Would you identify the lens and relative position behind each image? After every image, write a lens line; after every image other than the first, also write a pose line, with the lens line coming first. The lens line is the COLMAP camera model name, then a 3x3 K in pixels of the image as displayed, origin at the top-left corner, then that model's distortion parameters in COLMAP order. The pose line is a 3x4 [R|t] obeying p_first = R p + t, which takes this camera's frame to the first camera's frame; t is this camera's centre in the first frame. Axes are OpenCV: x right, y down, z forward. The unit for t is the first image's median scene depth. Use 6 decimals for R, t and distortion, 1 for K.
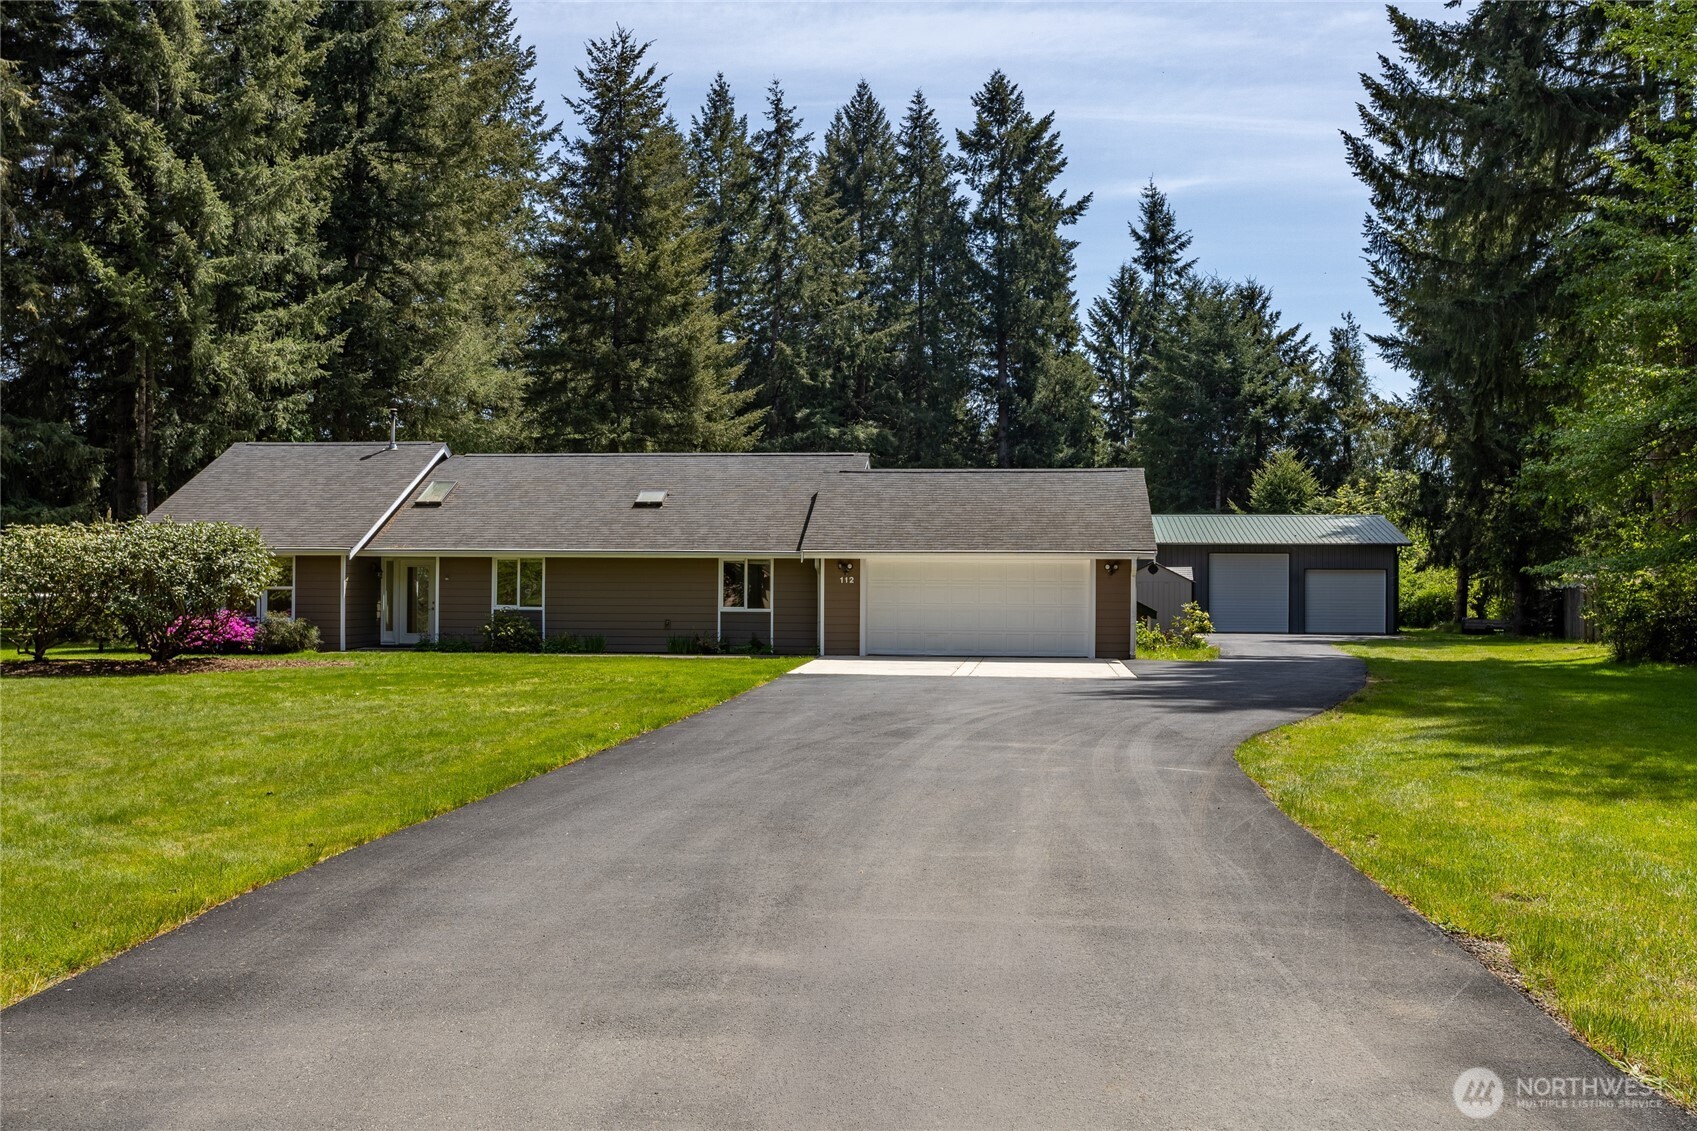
lens RADIAL K [[1624.8, 0, 848.5], [0, 1624.8, 565.5], [0, 0, 1]] dist [-0.003635, -0.004005]
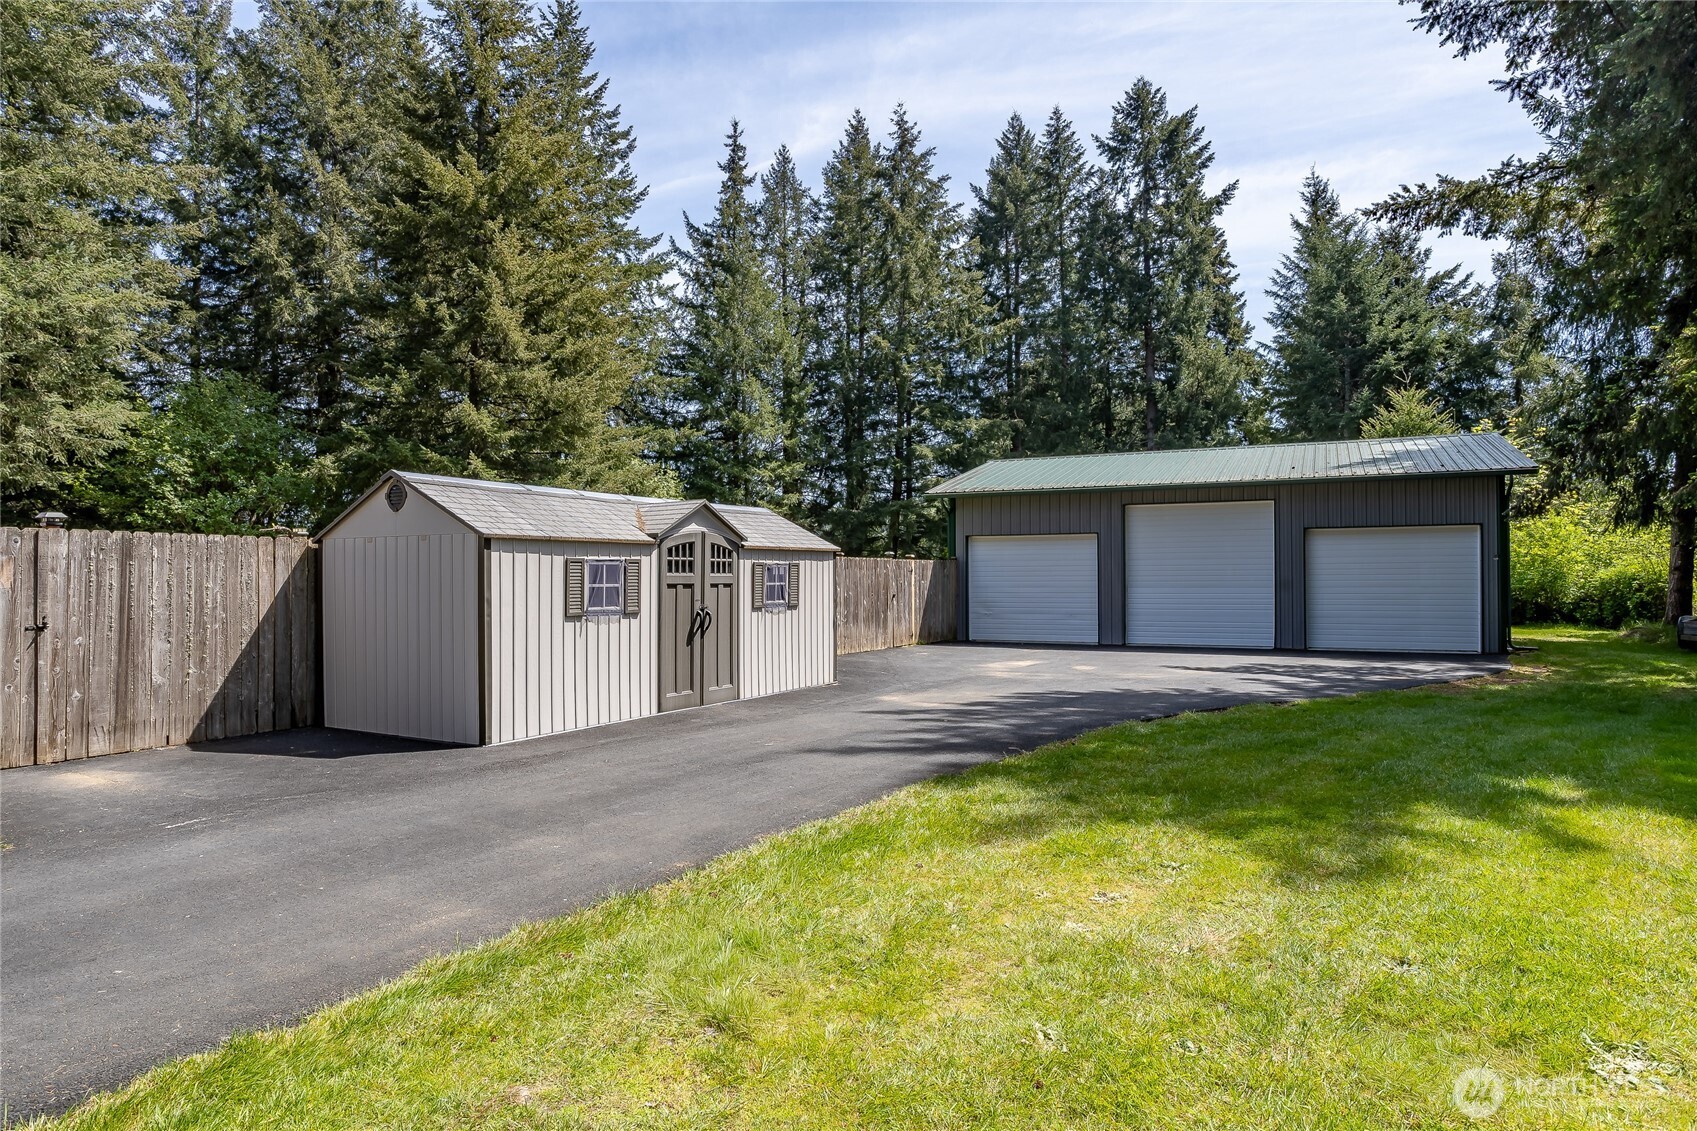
lens RADIAL K [[996.3, 0, 848.5], [0, 996.3, 565.5], [0, 0, 1]] dist [0.001742, 0.000856]
pose [[0.938771, -0.016175, -0.344162, 0.153711], [0.016483, 0.999862, -0.002033, 0.007308], [0.344148, -0.003764, 0.938908, 0.391928]]
